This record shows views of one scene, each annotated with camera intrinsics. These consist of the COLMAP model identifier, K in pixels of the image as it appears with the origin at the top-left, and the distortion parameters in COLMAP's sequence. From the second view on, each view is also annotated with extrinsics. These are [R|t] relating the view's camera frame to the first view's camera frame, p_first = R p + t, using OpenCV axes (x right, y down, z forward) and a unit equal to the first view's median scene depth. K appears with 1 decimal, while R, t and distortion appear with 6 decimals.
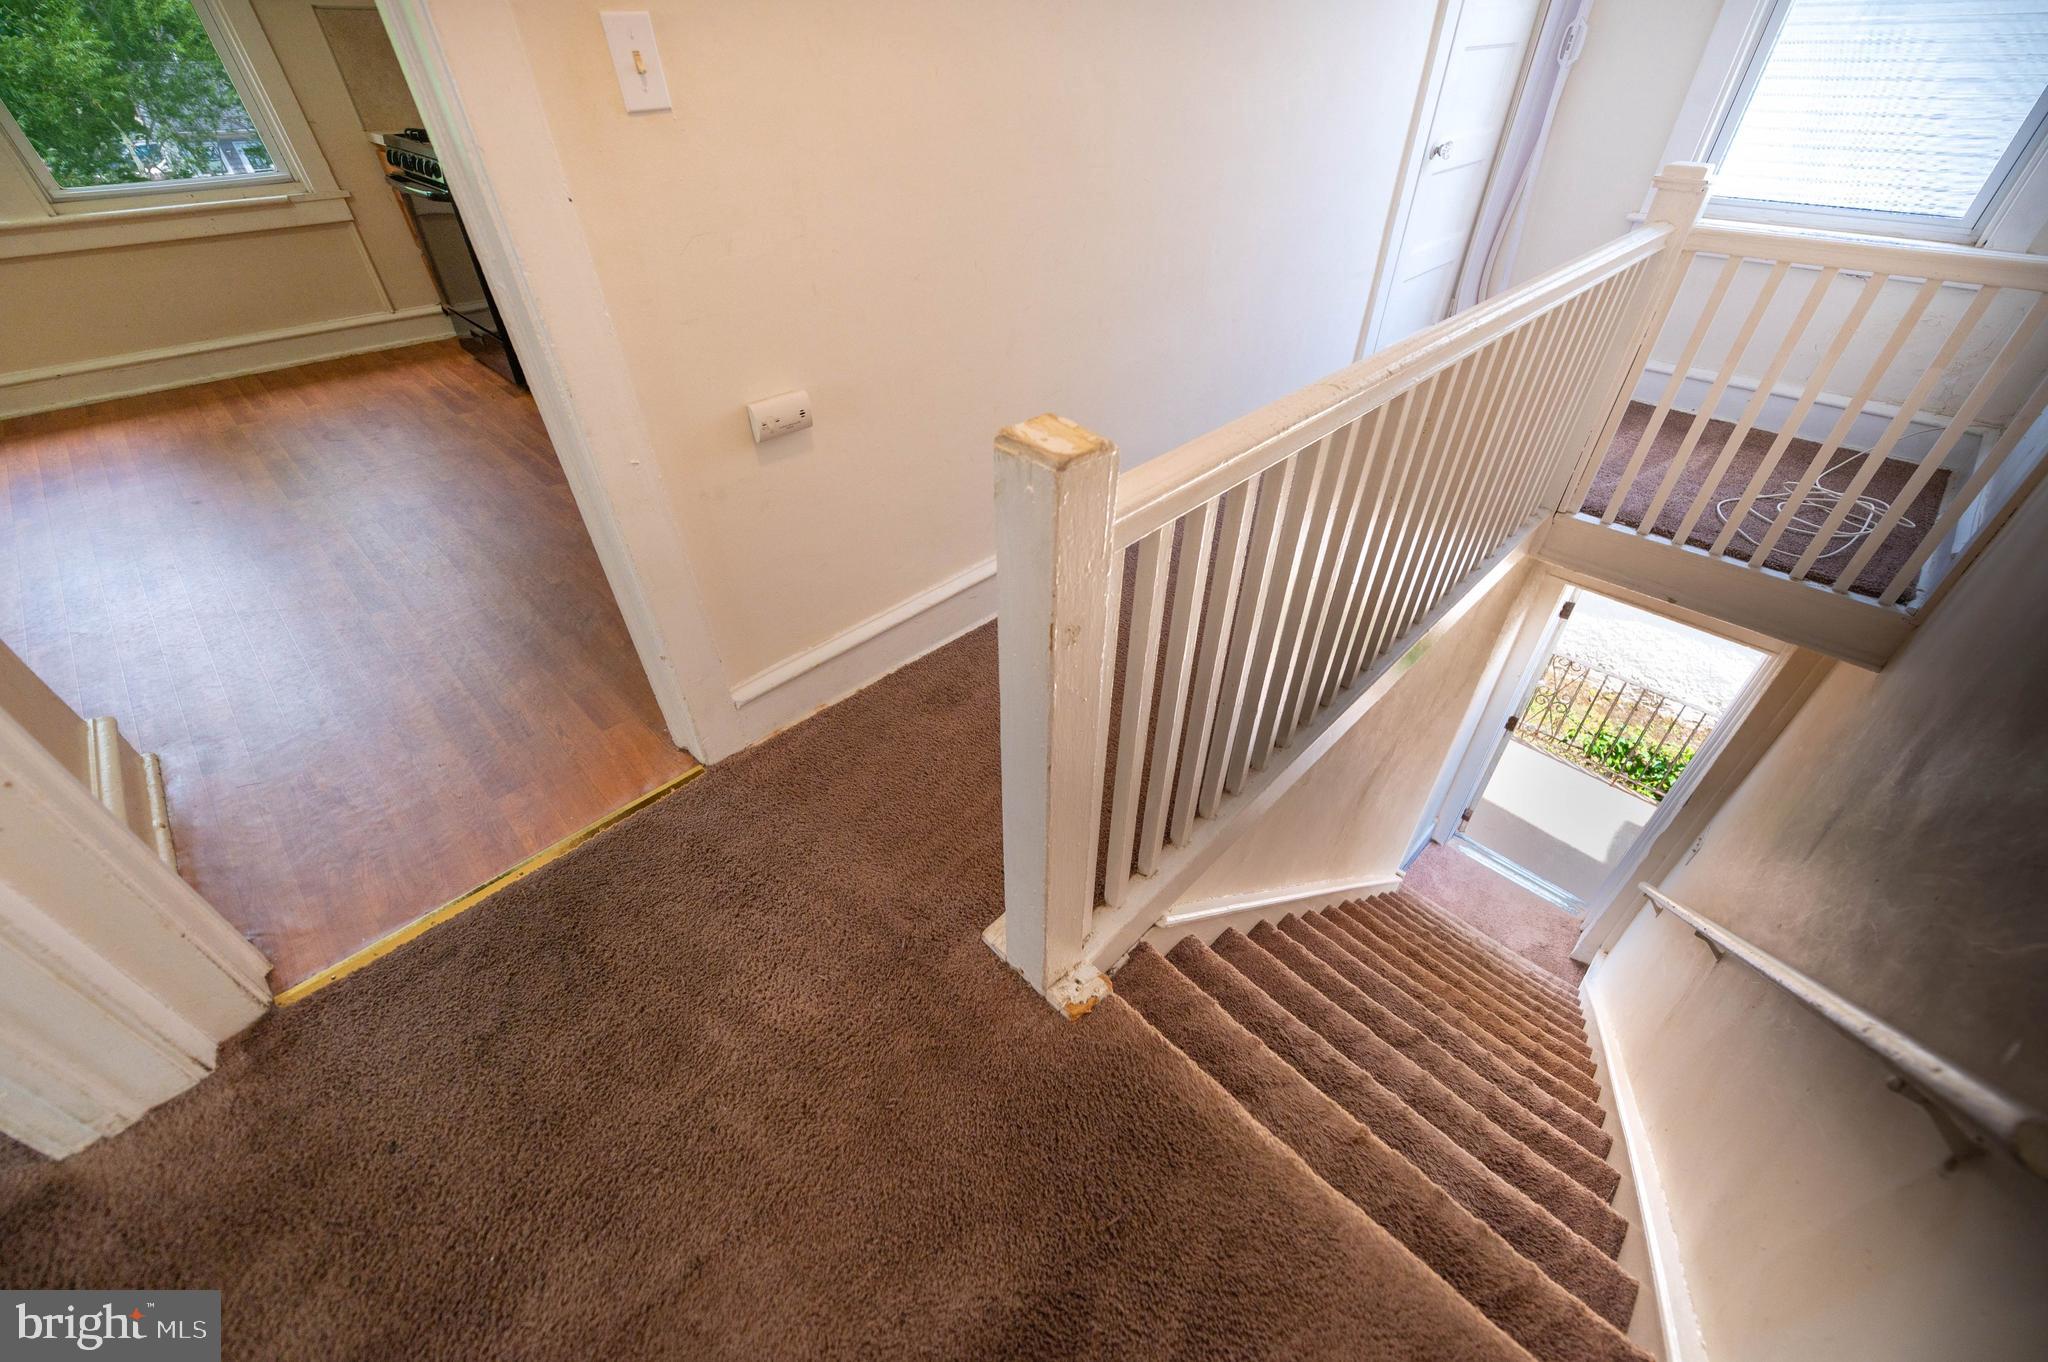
lens RADIAL K [[802.3, 0, 1033.6], [0, 802.3, 675.1], [0, 0, 1]] dist [0.018790, -0.005563]
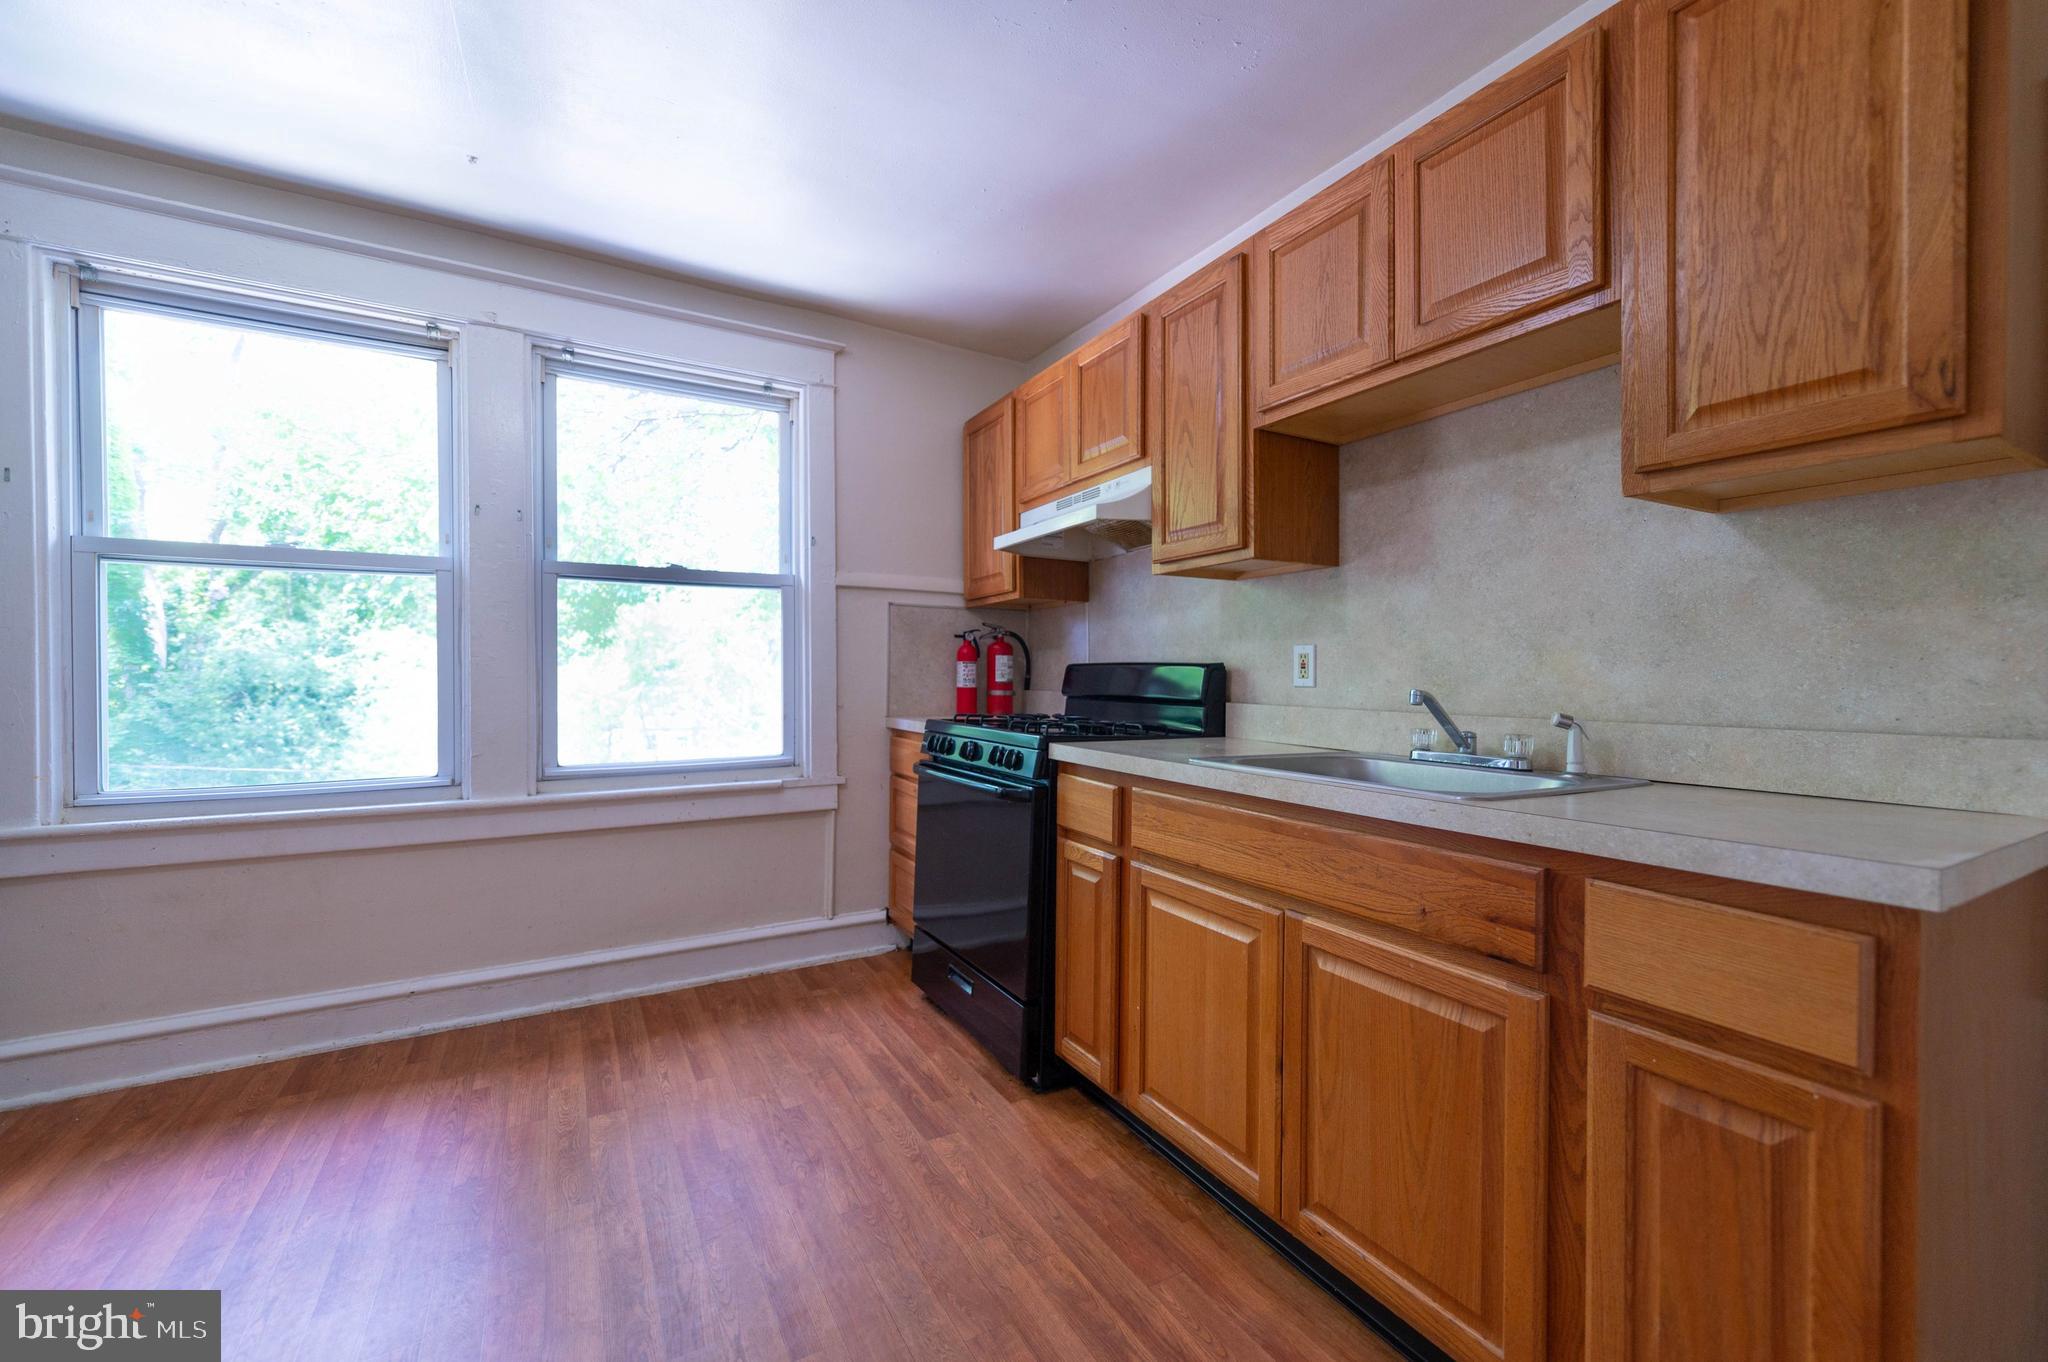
lens RADIAL K [[802.3, 0, 1033.6], [0, 802.3, 675.1], [0, 0, 1]] dist [0.018790, -0.005563]
pose [[0.966104, 0.008136, -0.258025, -0.724685], [-0.166812, 0.782484, -0.599910, -0.362241], [0.197019, 0.622617, 0.757318, 0.588709]]
